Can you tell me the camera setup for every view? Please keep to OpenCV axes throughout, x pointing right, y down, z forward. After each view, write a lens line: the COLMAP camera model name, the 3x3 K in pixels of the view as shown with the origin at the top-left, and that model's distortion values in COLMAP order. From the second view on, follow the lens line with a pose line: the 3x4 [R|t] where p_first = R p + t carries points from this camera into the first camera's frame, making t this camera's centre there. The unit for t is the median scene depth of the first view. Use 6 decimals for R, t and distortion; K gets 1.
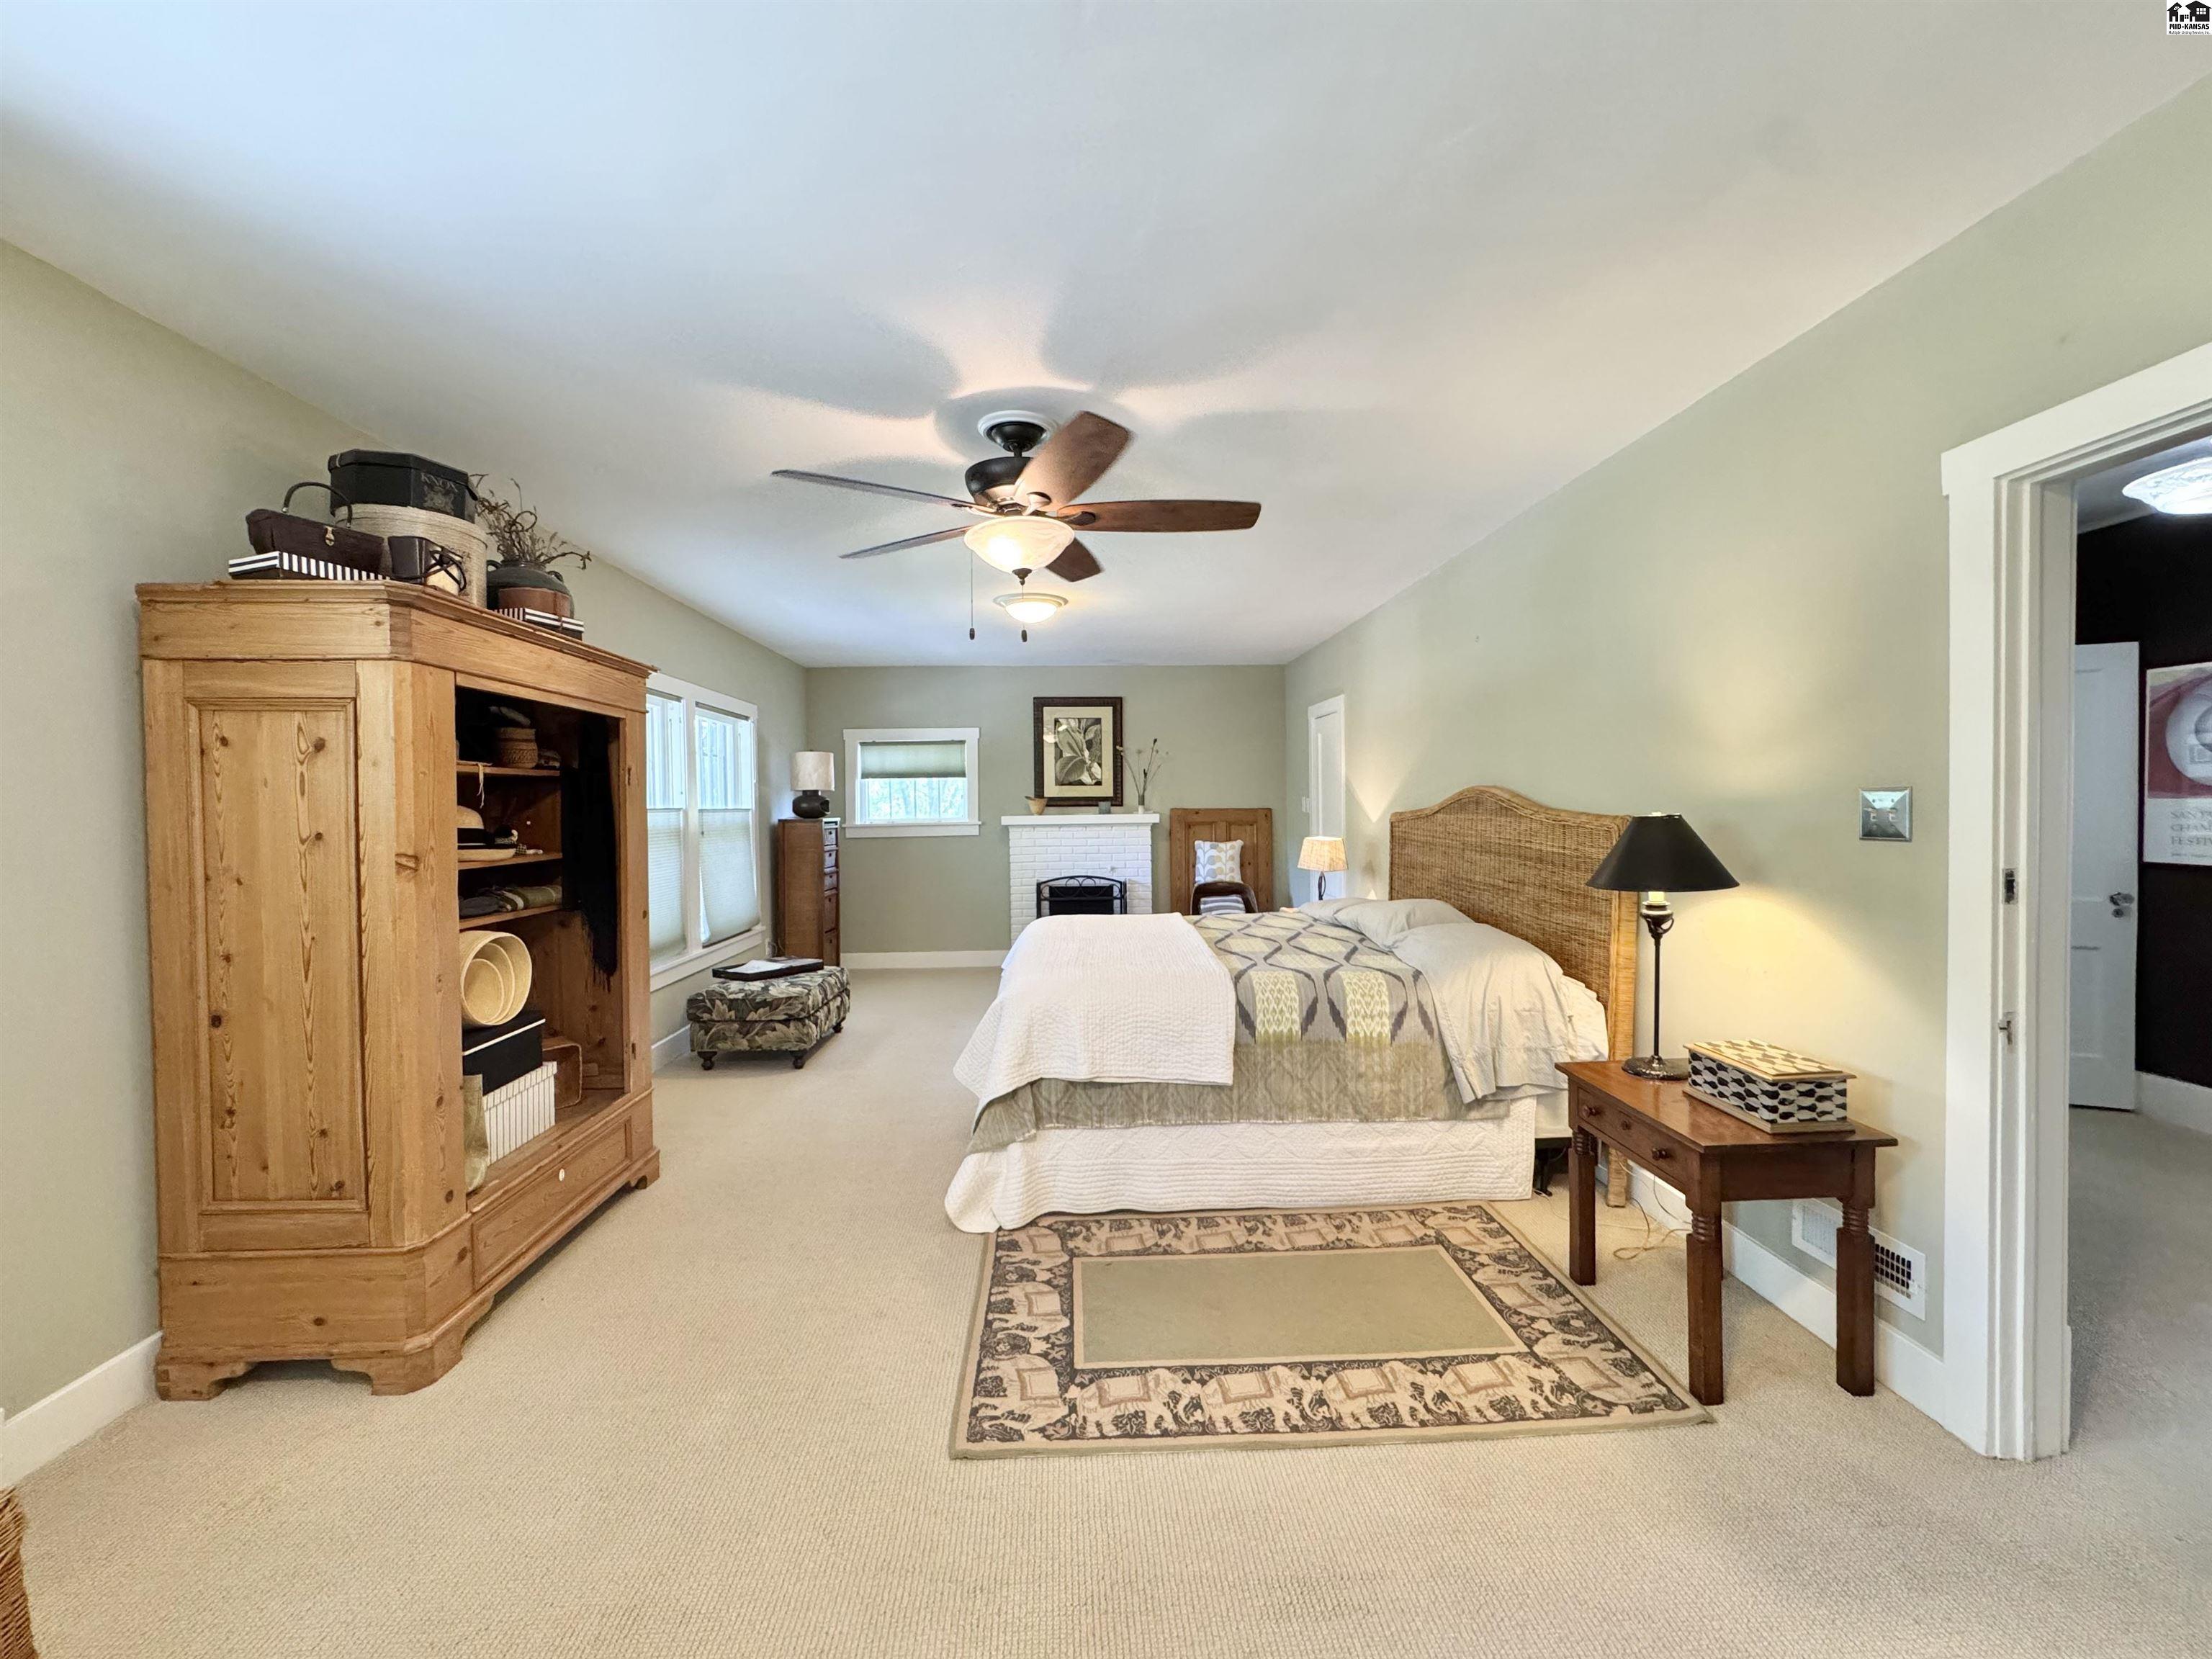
lens RADIAL K [[891.4, 0, 1103.8], [0, 891.4, 825.7], [0, 0, 1]] dist [0.000860, -0.000009]
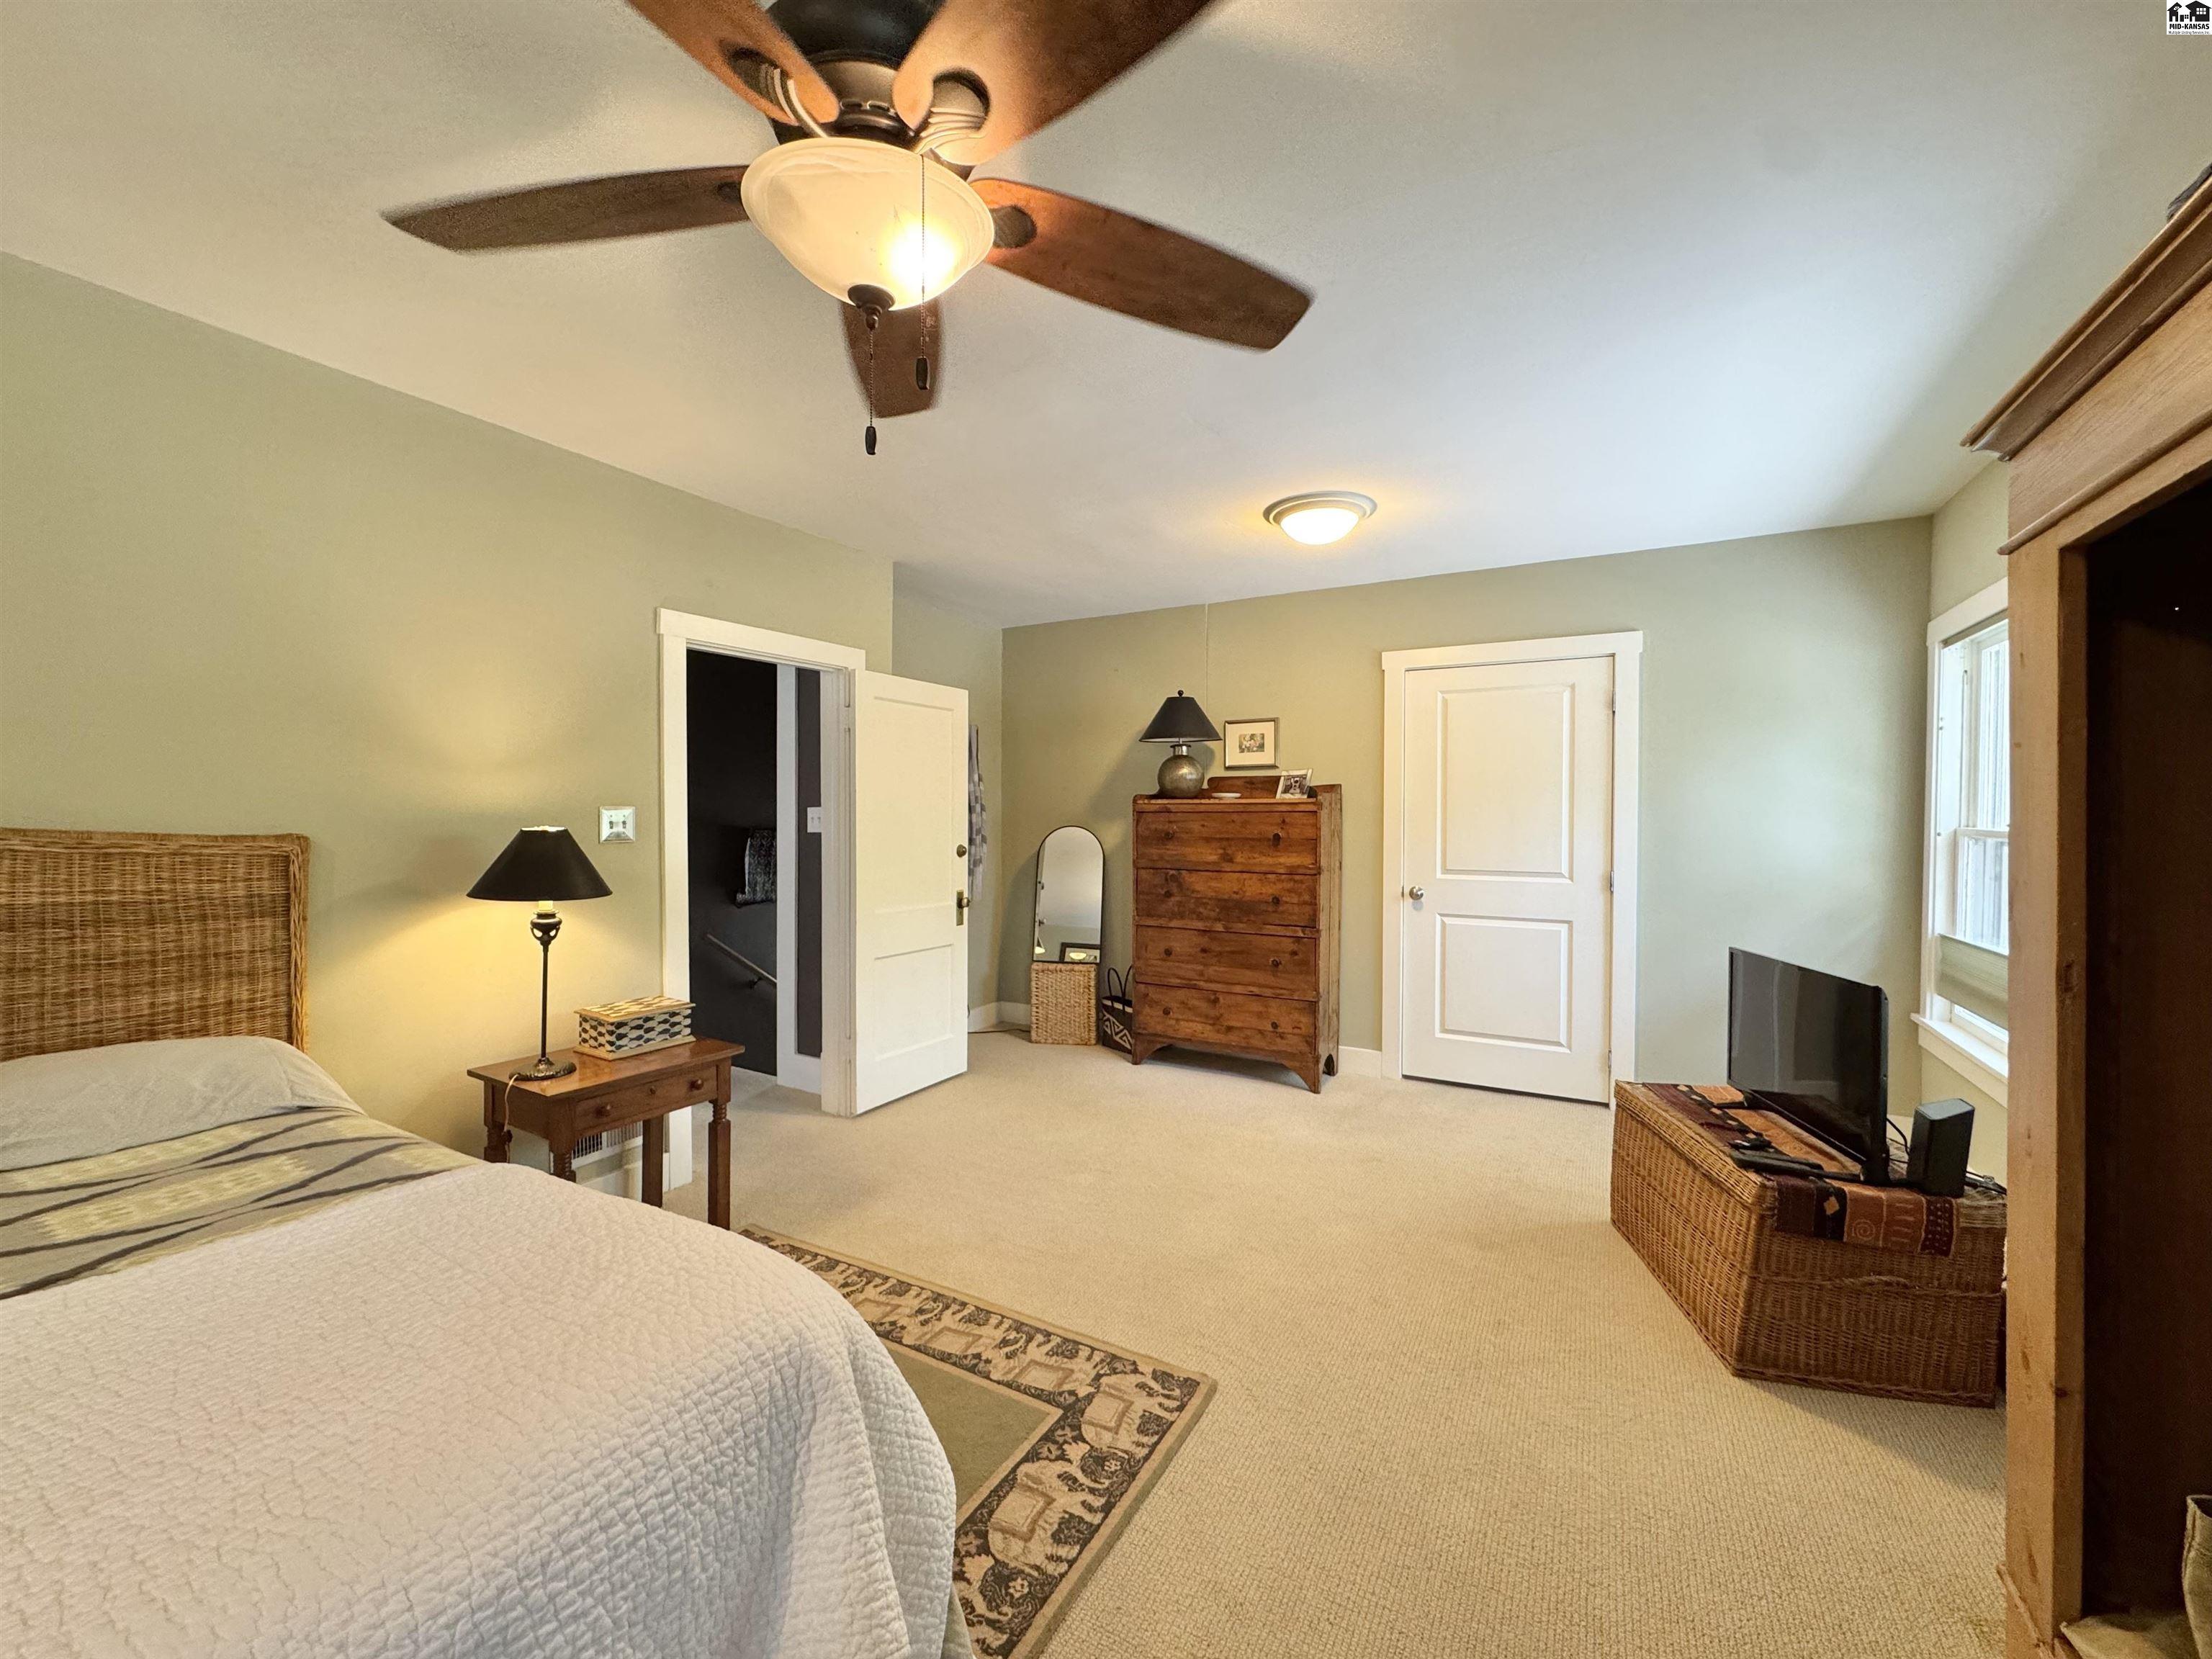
lens RADIAL K [[891.4, 0, 1103.8], [0, 891.4, 825.7], [0, 0, 1]] dist [0.000860, -0.000009]
pose [[-0.848623, 0.001951, 0.528995, -0.581217], [0.021956, 0.999261, 0.031538, -0.040759], [-0.528542, 0.038378, -0.848039, 1.792113]]
